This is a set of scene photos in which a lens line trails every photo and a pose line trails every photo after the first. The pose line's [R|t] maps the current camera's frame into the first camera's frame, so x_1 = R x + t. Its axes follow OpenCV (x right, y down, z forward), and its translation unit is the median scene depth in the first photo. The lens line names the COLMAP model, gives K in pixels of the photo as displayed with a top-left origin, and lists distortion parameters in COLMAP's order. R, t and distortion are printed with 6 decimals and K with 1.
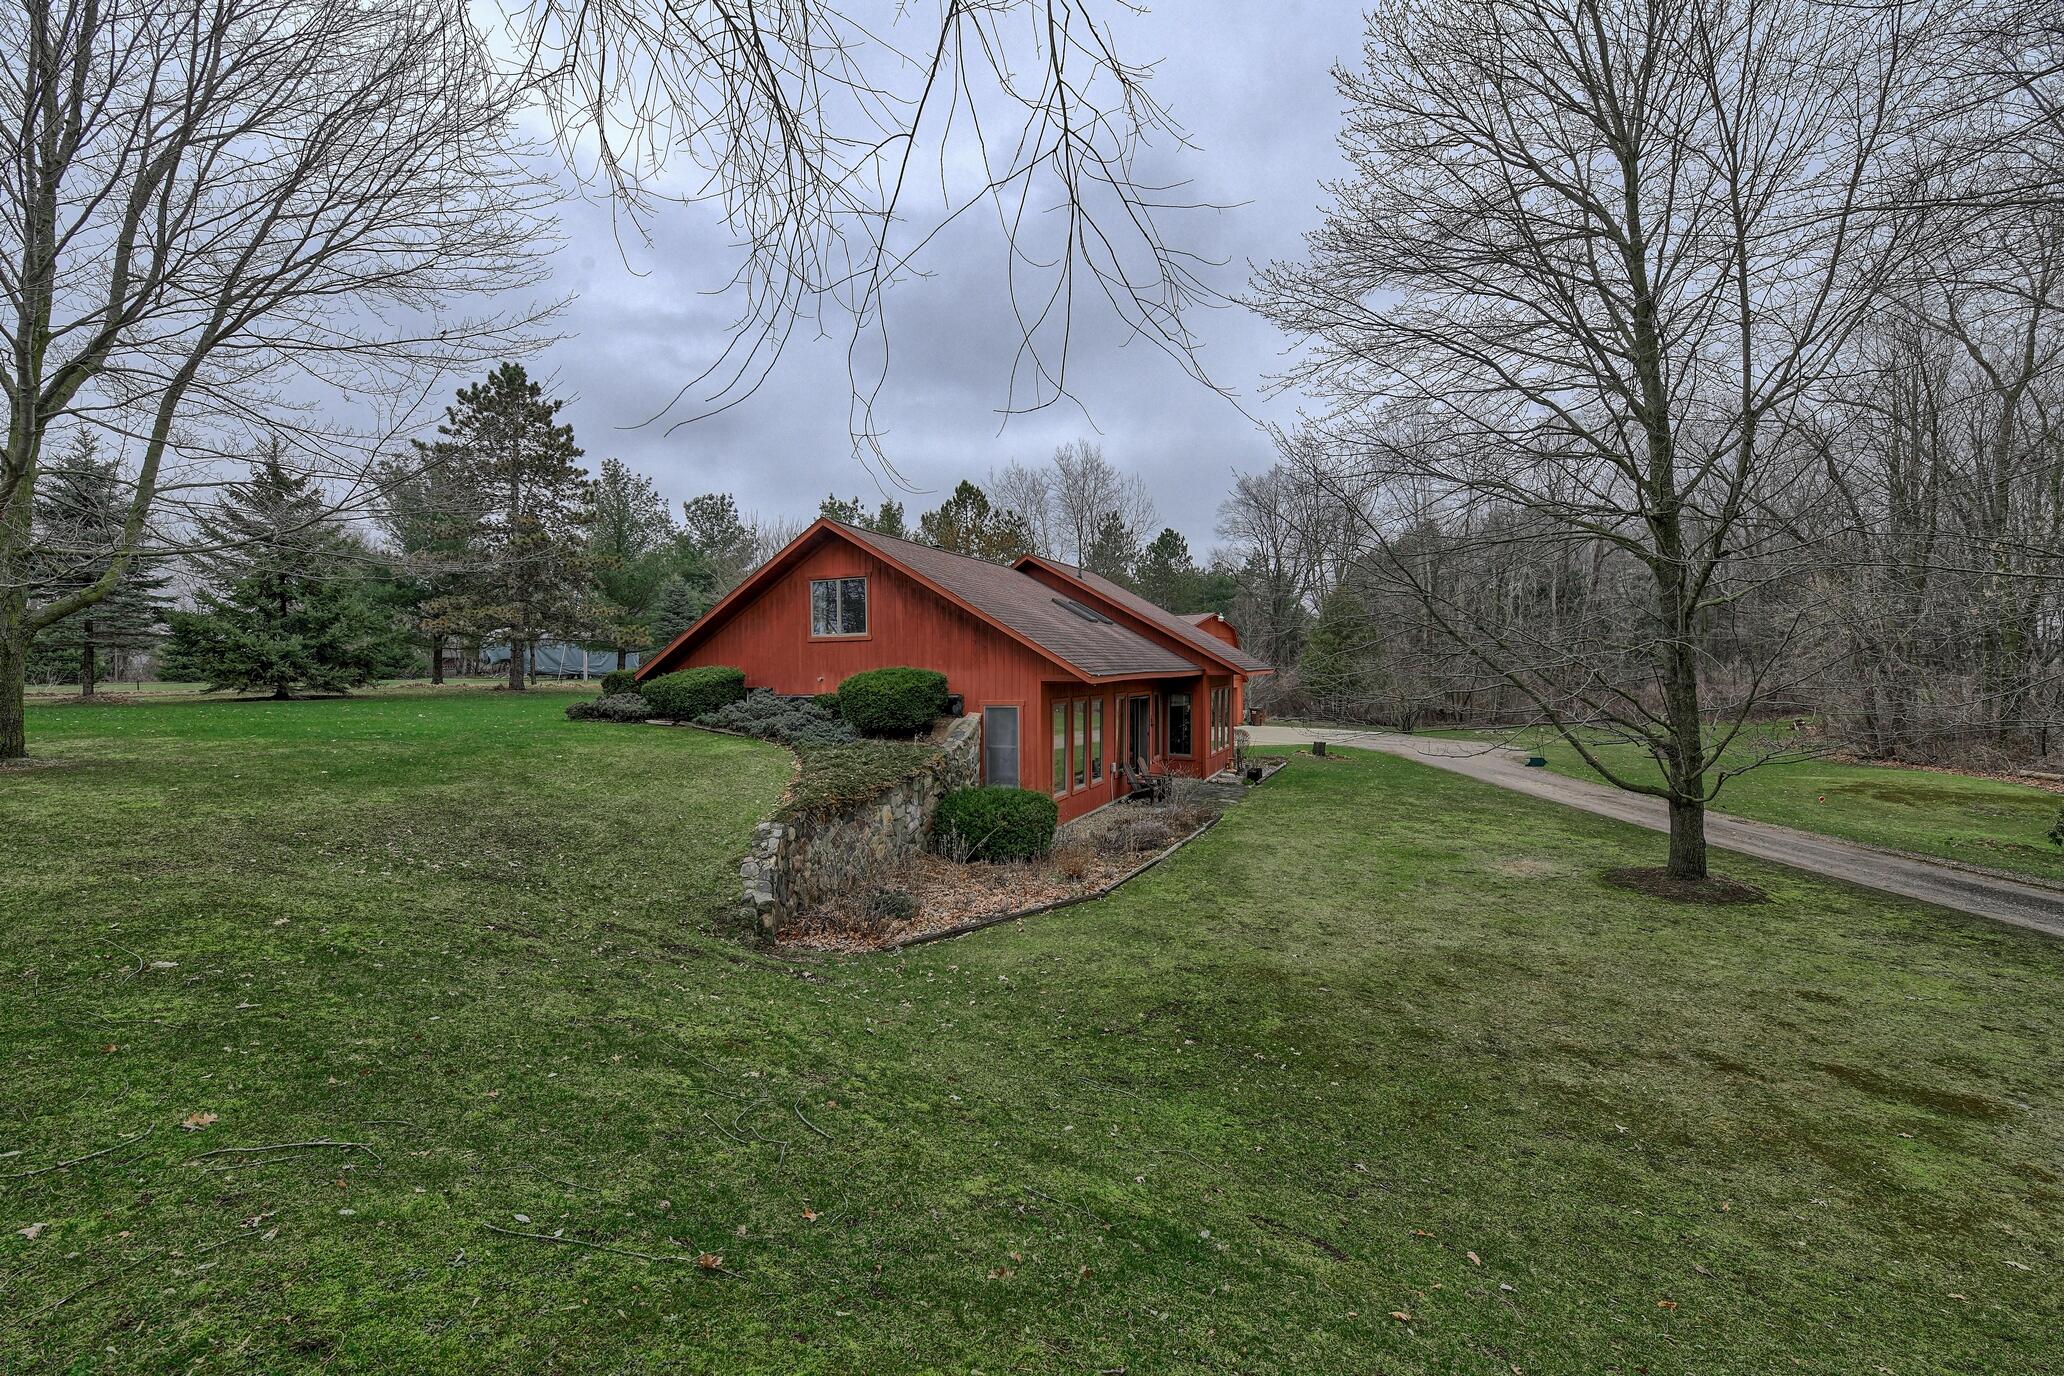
lens RADIAL K [[822.6, 0, 1034.5], [0, 822.6, 683.0], [0, 0, 1]] dist [-0.015488, -0.000781]
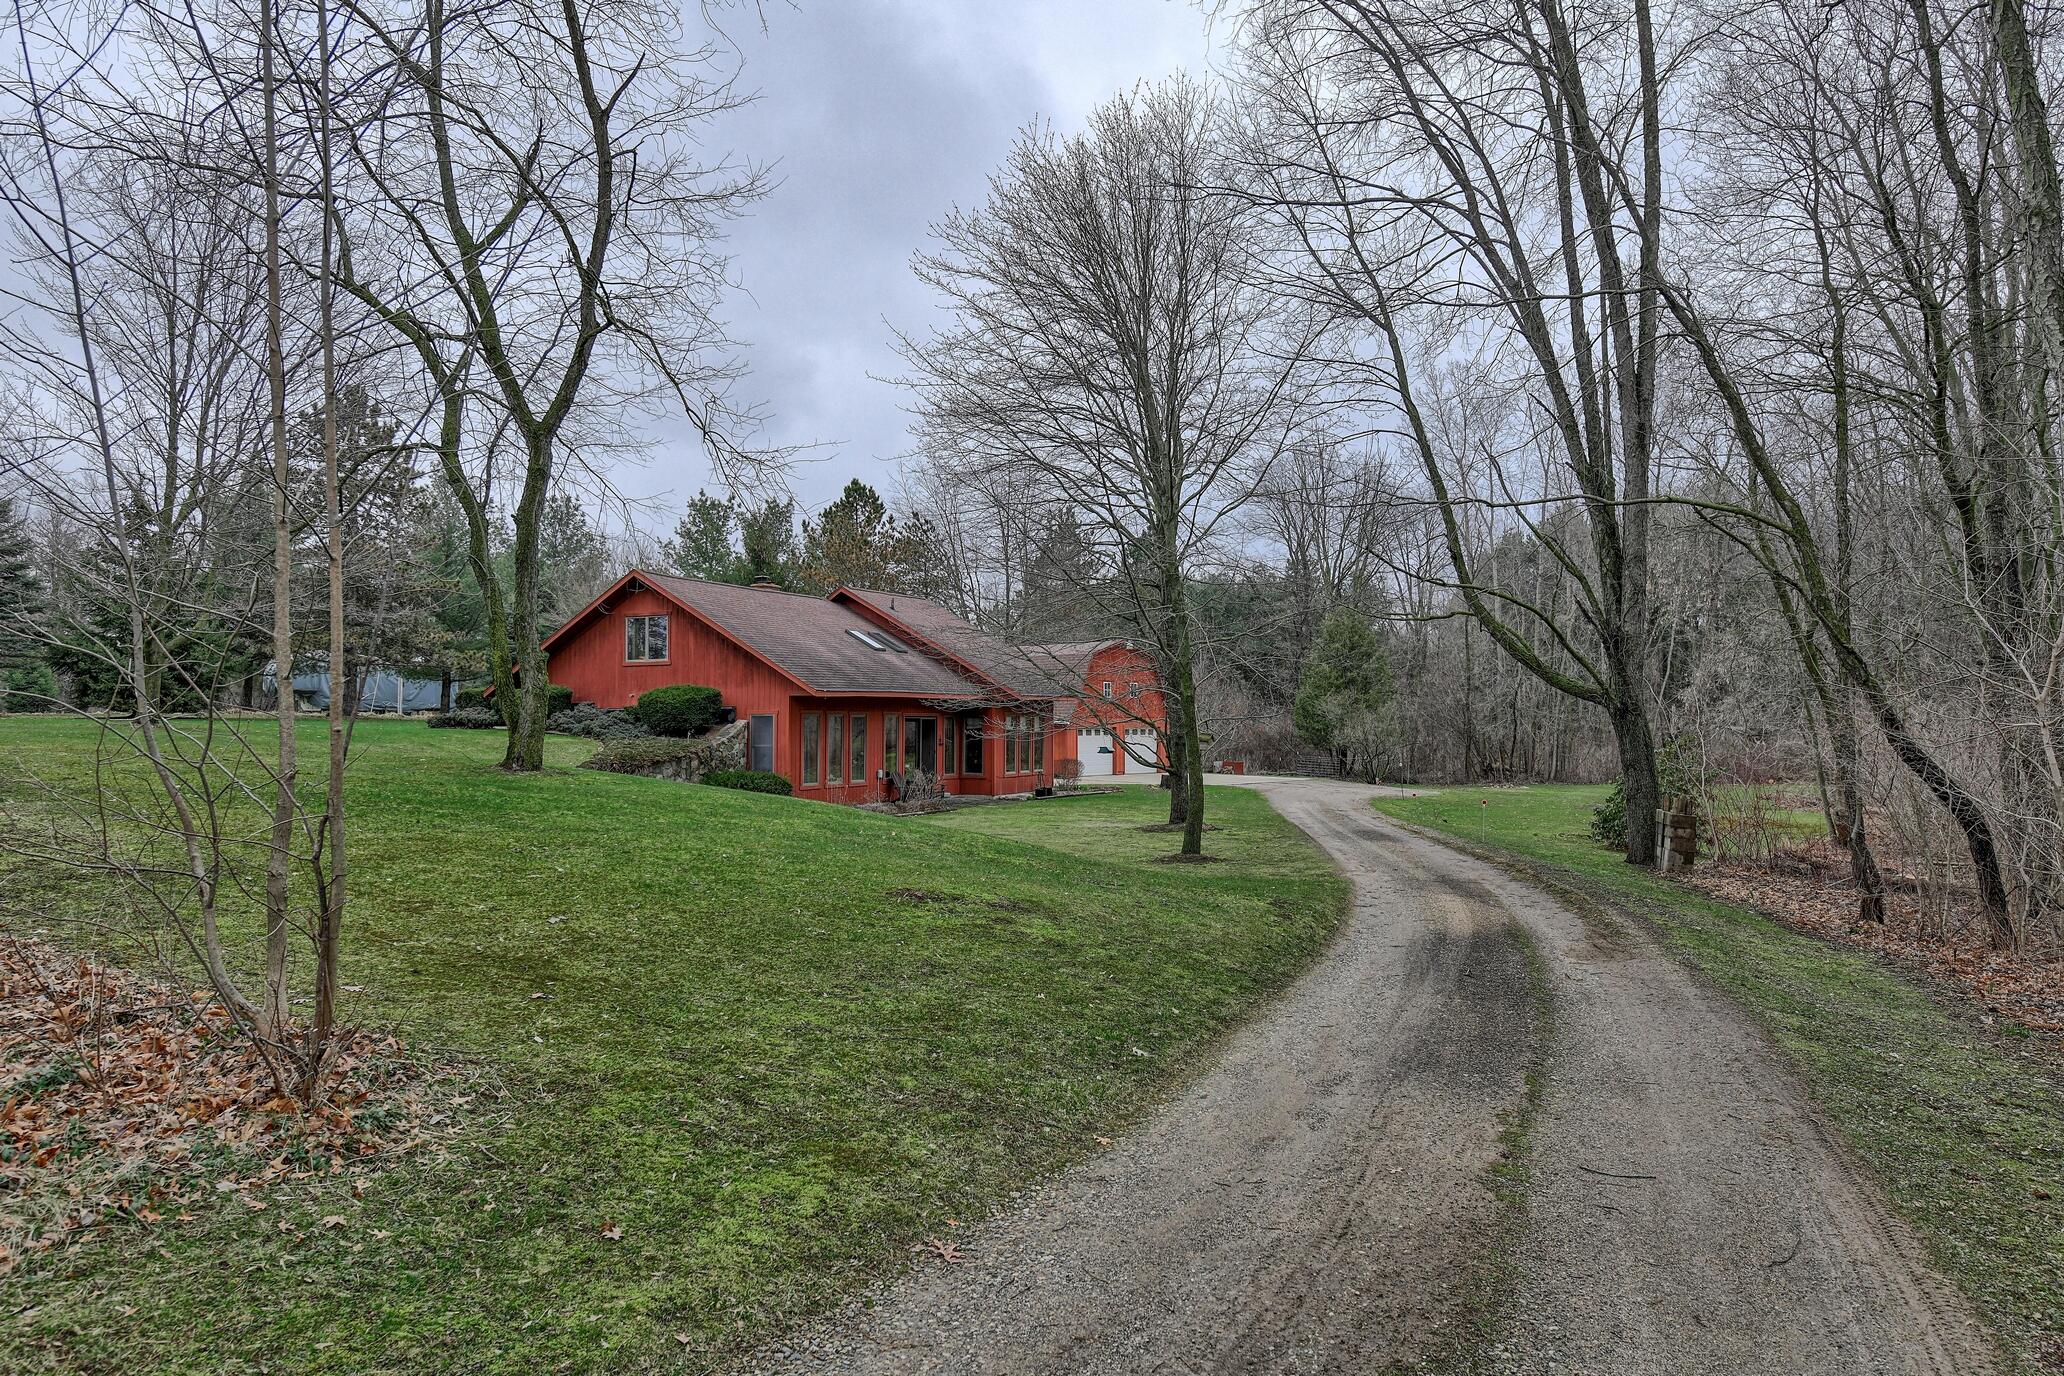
lens RADIAL K [[1432.9, 0, 1031.0], [0, 1432.9, 686.5], [0, 0, 1]] dist [-0.000061, 0.000527]
pose [[0.998523, 0.005933, -0.053997, 0.455403], [-0.008469, 0.998866, -0.046861, 0.077564], [0.053658, 0.047249, 0.997441, -1.120474]]
